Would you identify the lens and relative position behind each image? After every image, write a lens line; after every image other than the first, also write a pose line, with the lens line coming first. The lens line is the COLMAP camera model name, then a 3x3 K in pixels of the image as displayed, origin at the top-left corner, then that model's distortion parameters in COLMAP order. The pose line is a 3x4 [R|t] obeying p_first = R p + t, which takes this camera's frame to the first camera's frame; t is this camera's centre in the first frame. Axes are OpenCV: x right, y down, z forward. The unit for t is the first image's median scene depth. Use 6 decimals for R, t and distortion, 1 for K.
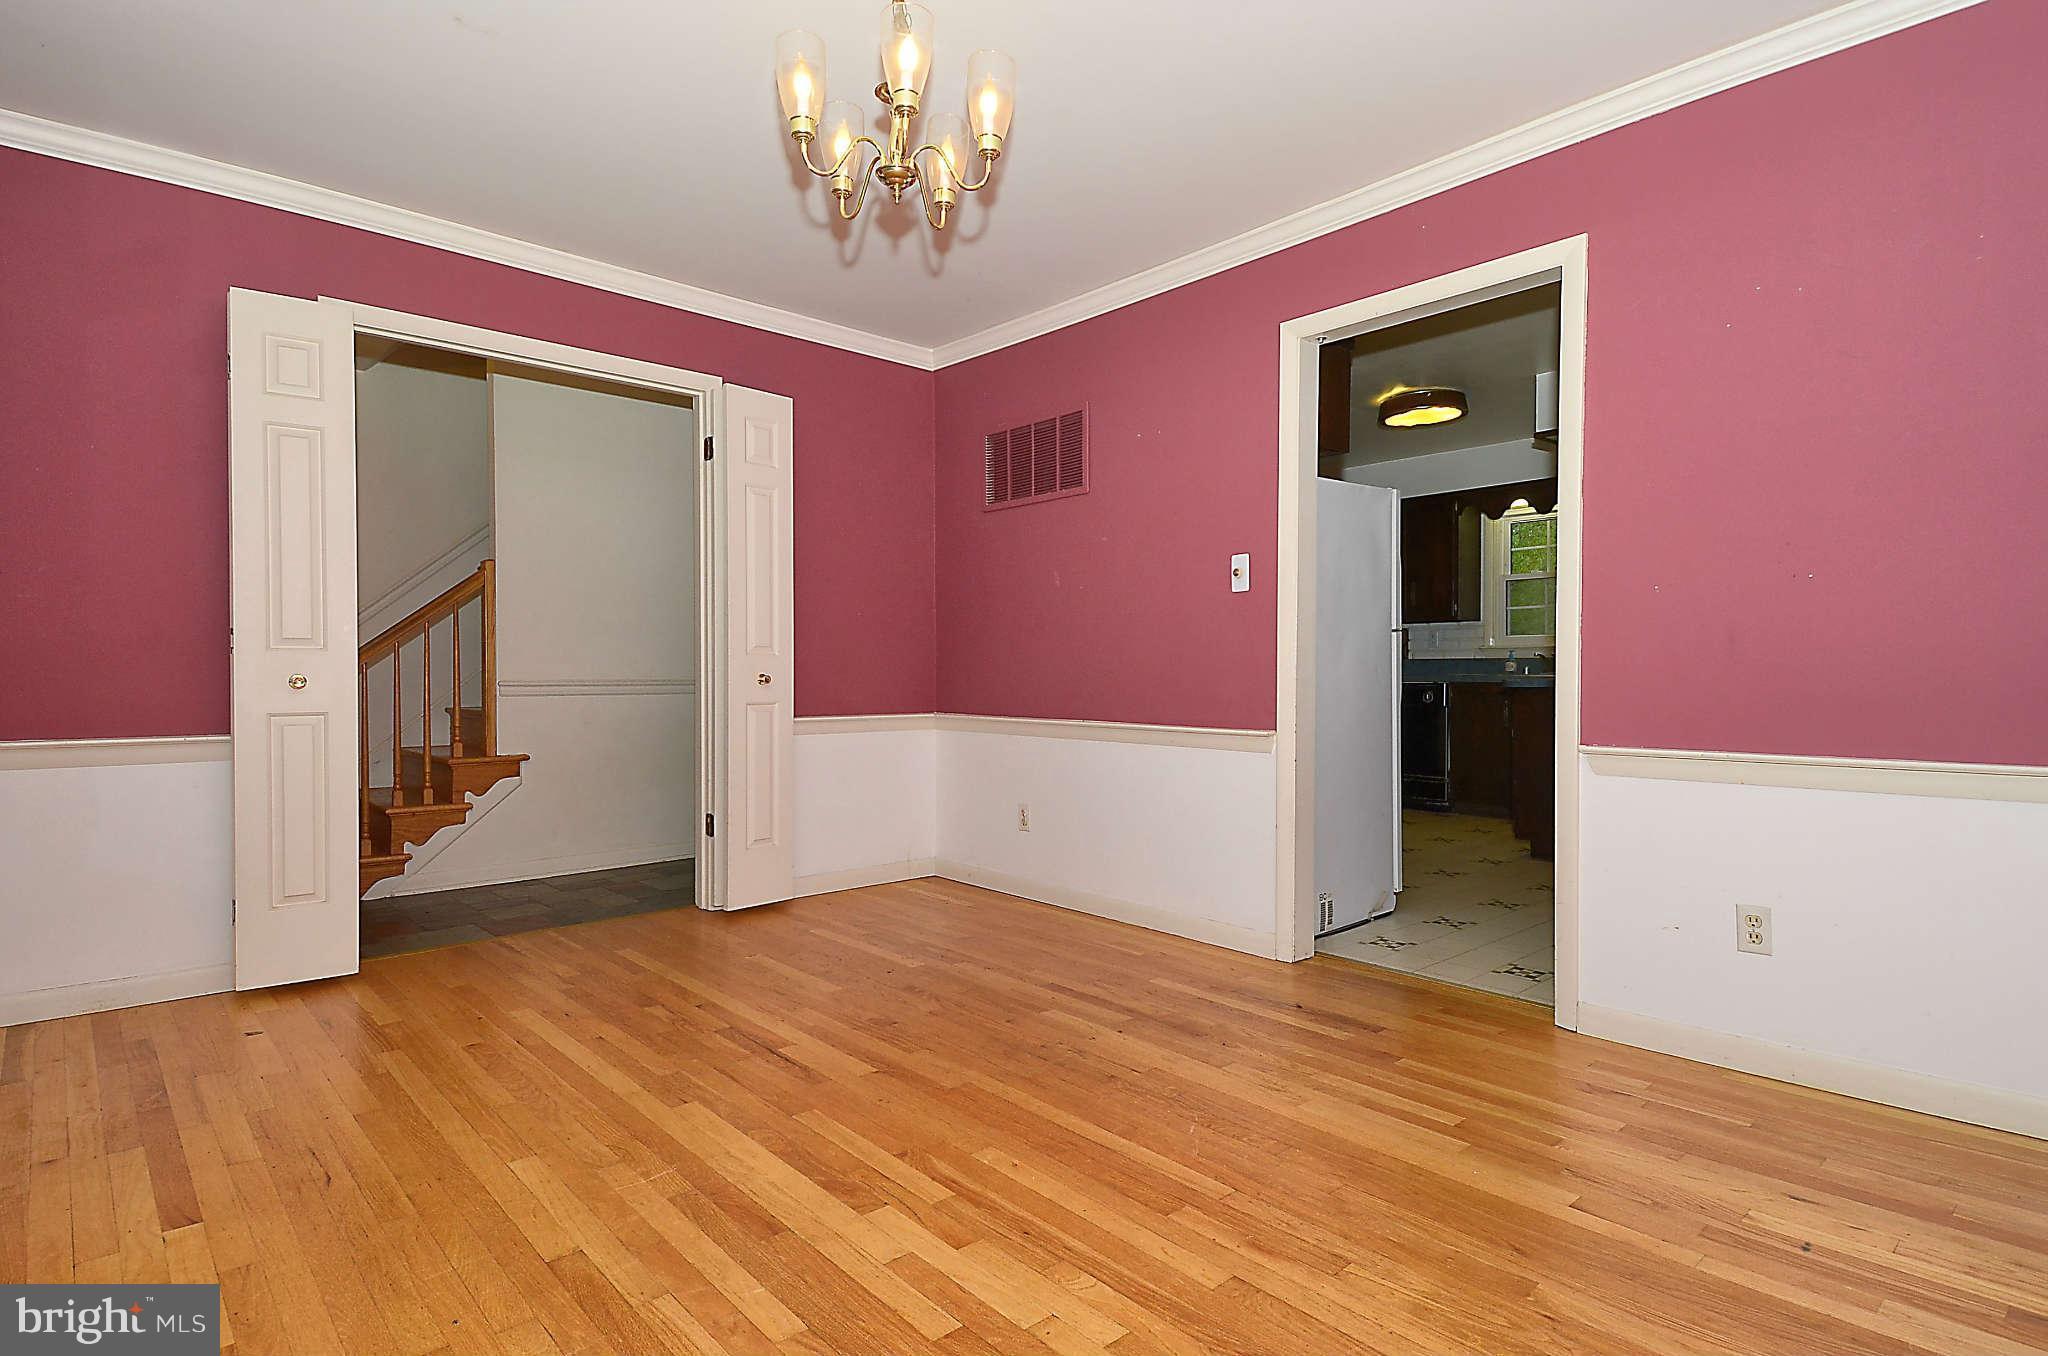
lens RADIAL K [[1059.9, 0, 1014.6], [0, 1059.9, 676.3], [0, 0, 1]] dist [0.029115, -0.000854]
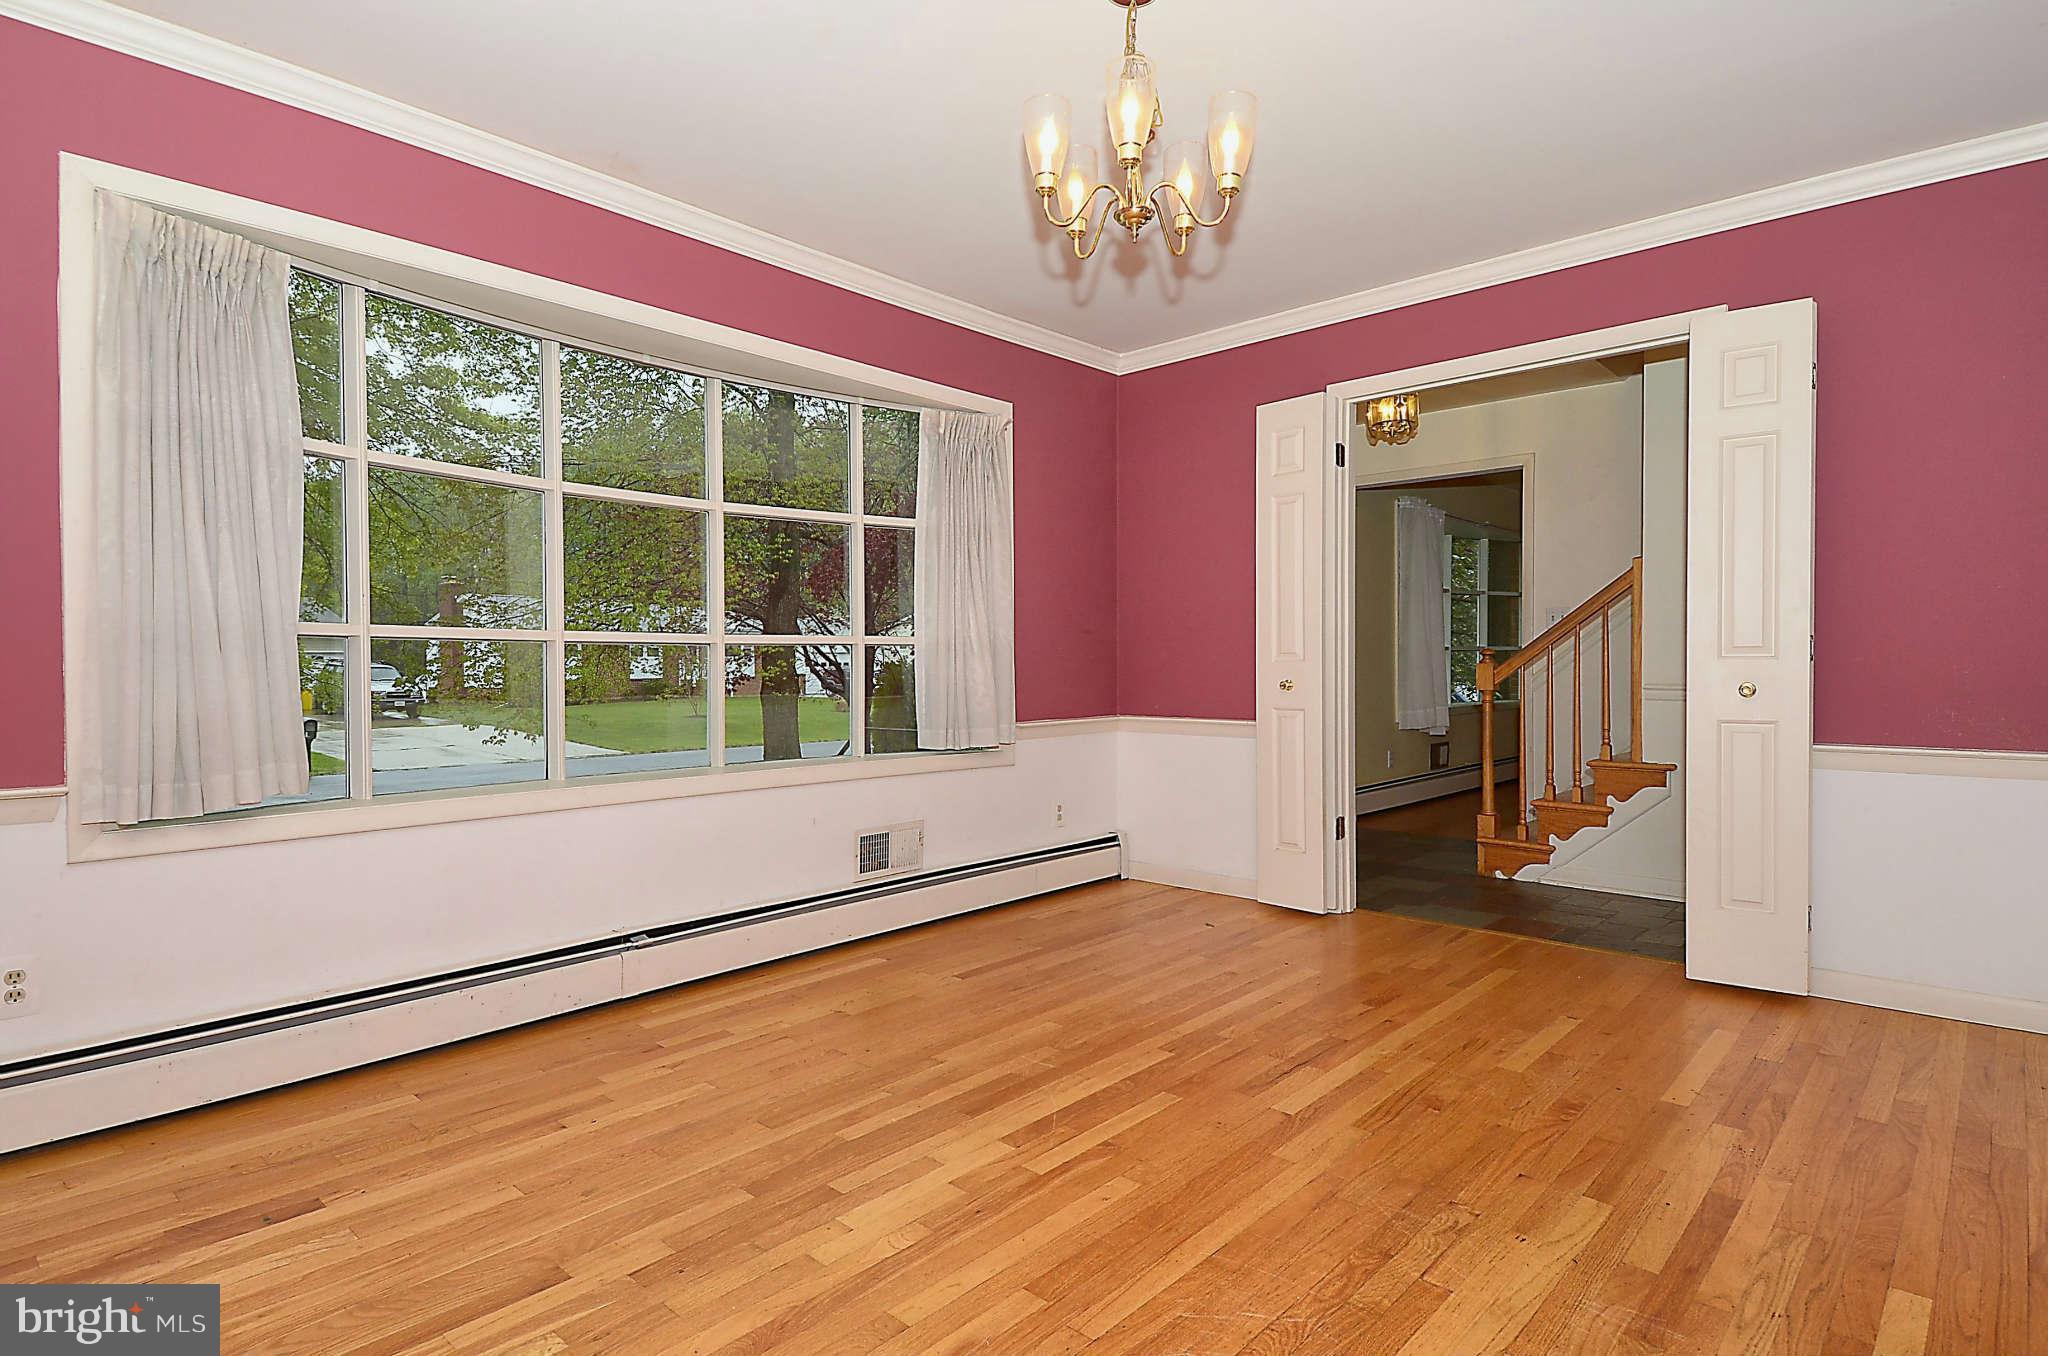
lens RADIAL K [[1059.9, 0, 1014.6], [0, 1059.9, 676.3], [0, 0, 1]] dist [0.029115, -0.000854]
pose [[0.089977, 0.013626, -0.995851, 0.774459], [0.000824, 0.999905, 0.013755, -0.029816], [0.995944, -0.002058, 0.089957, 0.664686]]
